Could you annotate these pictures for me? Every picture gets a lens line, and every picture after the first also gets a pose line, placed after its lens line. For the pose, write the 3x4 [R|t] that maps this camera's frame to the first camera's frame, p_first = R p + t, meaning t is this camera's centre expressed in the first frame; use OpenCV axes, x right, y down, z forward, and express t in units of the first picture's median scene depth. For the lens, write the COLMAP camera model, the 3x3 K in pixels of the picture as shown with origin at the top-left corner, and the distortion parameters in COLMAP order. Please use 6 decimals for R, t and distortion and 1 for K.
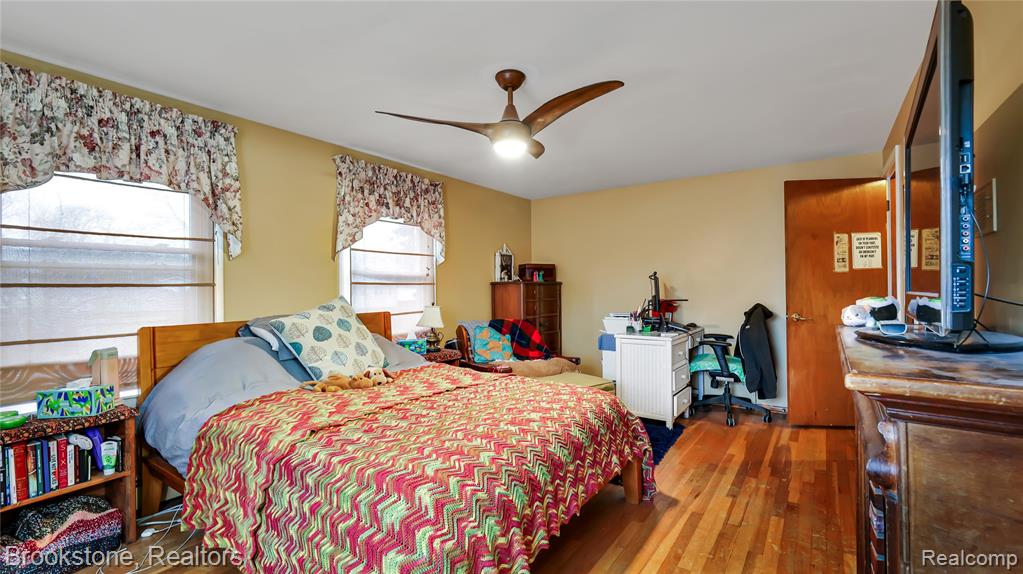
lens RADIAL K [[449.0, 0, 510.8], [0, 449.0, 289.1], [0, 0, 1]] dist [0.002096, -0.000195]
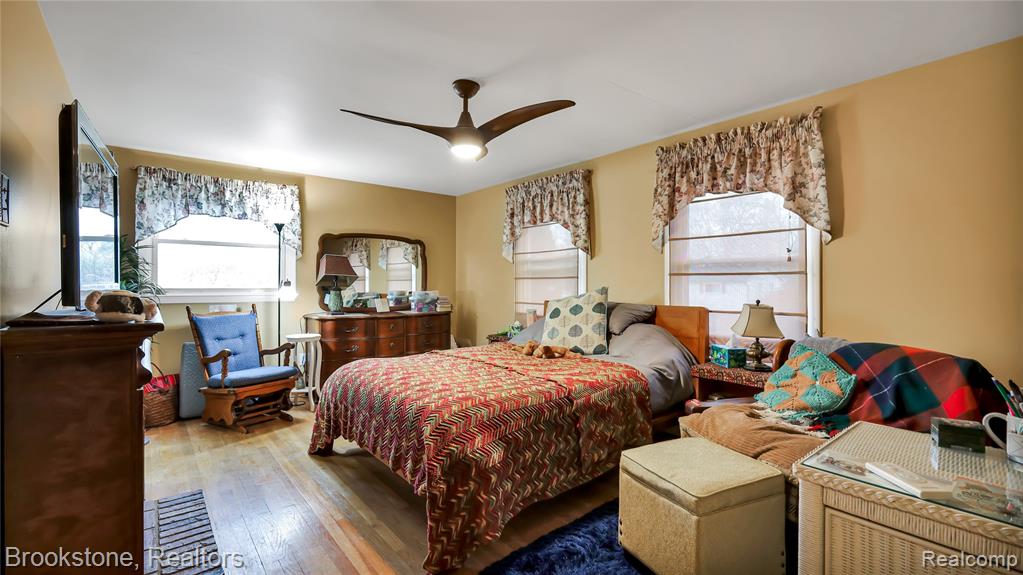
lens RADIAL K [[449.0, 0, 510.9], [0, 449.0, 283.4], [0, 0, 1]] dist [0.002096, -0.000195]
pose [[-0.283644, 0.016234, -0.958792, 0.775011], [0.003242, 0.999867, 0.015971, -0.010435], [0.958924, 0.001422, -0.283659, 1.070265]]
